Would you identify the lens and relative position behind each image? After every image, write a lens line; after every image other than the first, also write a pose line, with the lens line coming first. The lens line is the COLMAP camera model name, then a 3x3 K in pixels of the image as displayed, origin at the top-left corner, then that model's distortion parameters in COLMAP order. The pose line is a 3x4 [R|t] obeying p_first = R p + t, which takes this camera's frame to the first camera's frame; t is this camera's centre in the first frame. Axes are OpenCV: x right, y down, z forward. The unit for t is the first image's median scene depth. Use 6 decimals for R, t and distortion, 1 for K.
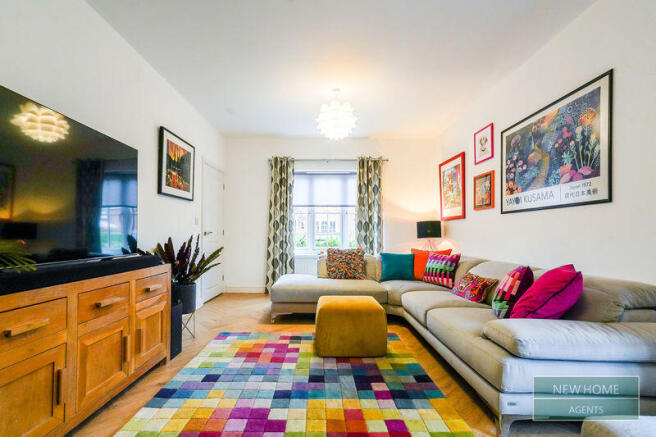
lens RADIAL K [[310.4, 0, 322.3], [0, 310.4, 227.9], [0, 0, 1]] dist [0.006672, 0.005122]
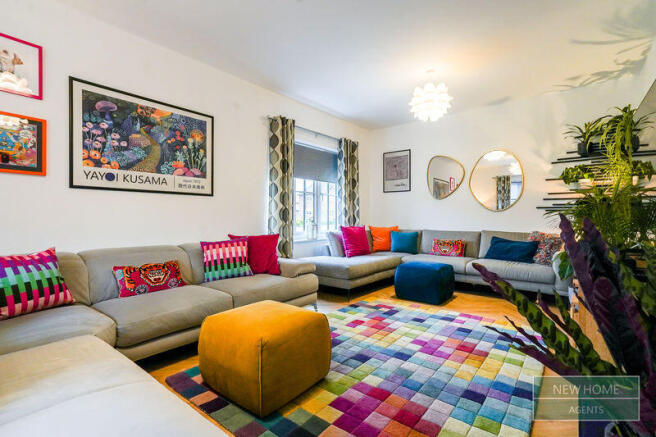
lens RADIAL K [[310.4, 0, 313.1], [0, 310.4, 219.4], [0, 0, 1]] dist [0.006672, 0.005122]
pose [[-0.753400, -0.012941, 0.657435, -0.478357], [-0.019873, 0.999798, -0.003094, 0.029736], [-0.657262, -0.015397, -0.753505, 1.589039]]
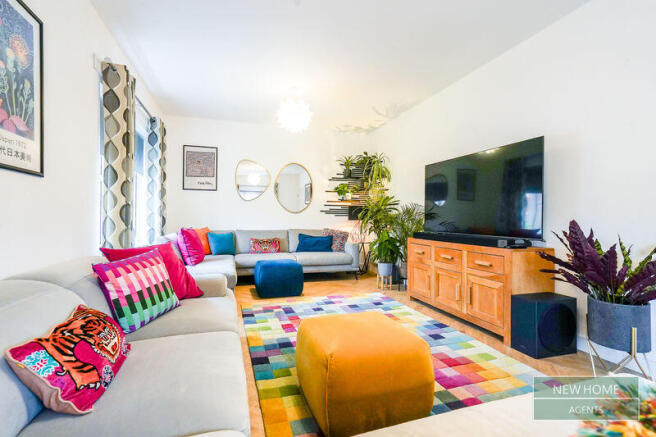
lens RADIAL K [[310.4, 0, 326.1], [0, 310.4, 217.5], [0, 0, 1]] dist [0.006672, 0.005122]
pose [[-0.954531, -0.012116, -0.297866, 0.361524], [-0.005323, 0.999707, -0.023606, 0.037714], [0.298064, -0.020947, -0.954316, 1.722284]]
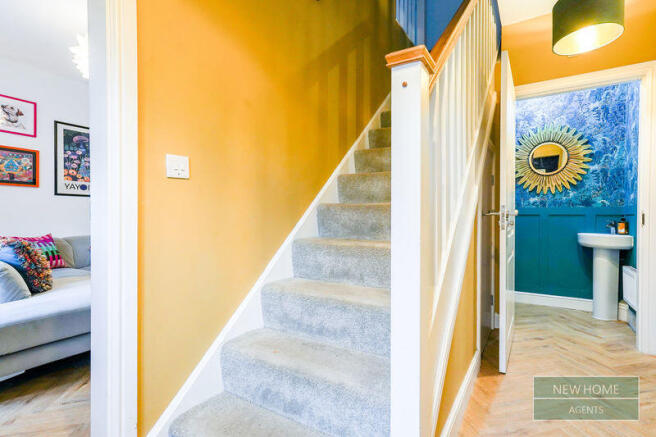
lens RADIAL K [[310.4, 0, 334.7], [0, 310.4, 218.9], [0, 0, 1]] dist [0.006672, 0.005122]
pose [[-0.853169, -0.017395, 0.521344, -1.162266], [-0.020658, 0.999787, -0.000447, 0.027808], [-0.521225, -0.011151, -0.853346, 1.930956]]
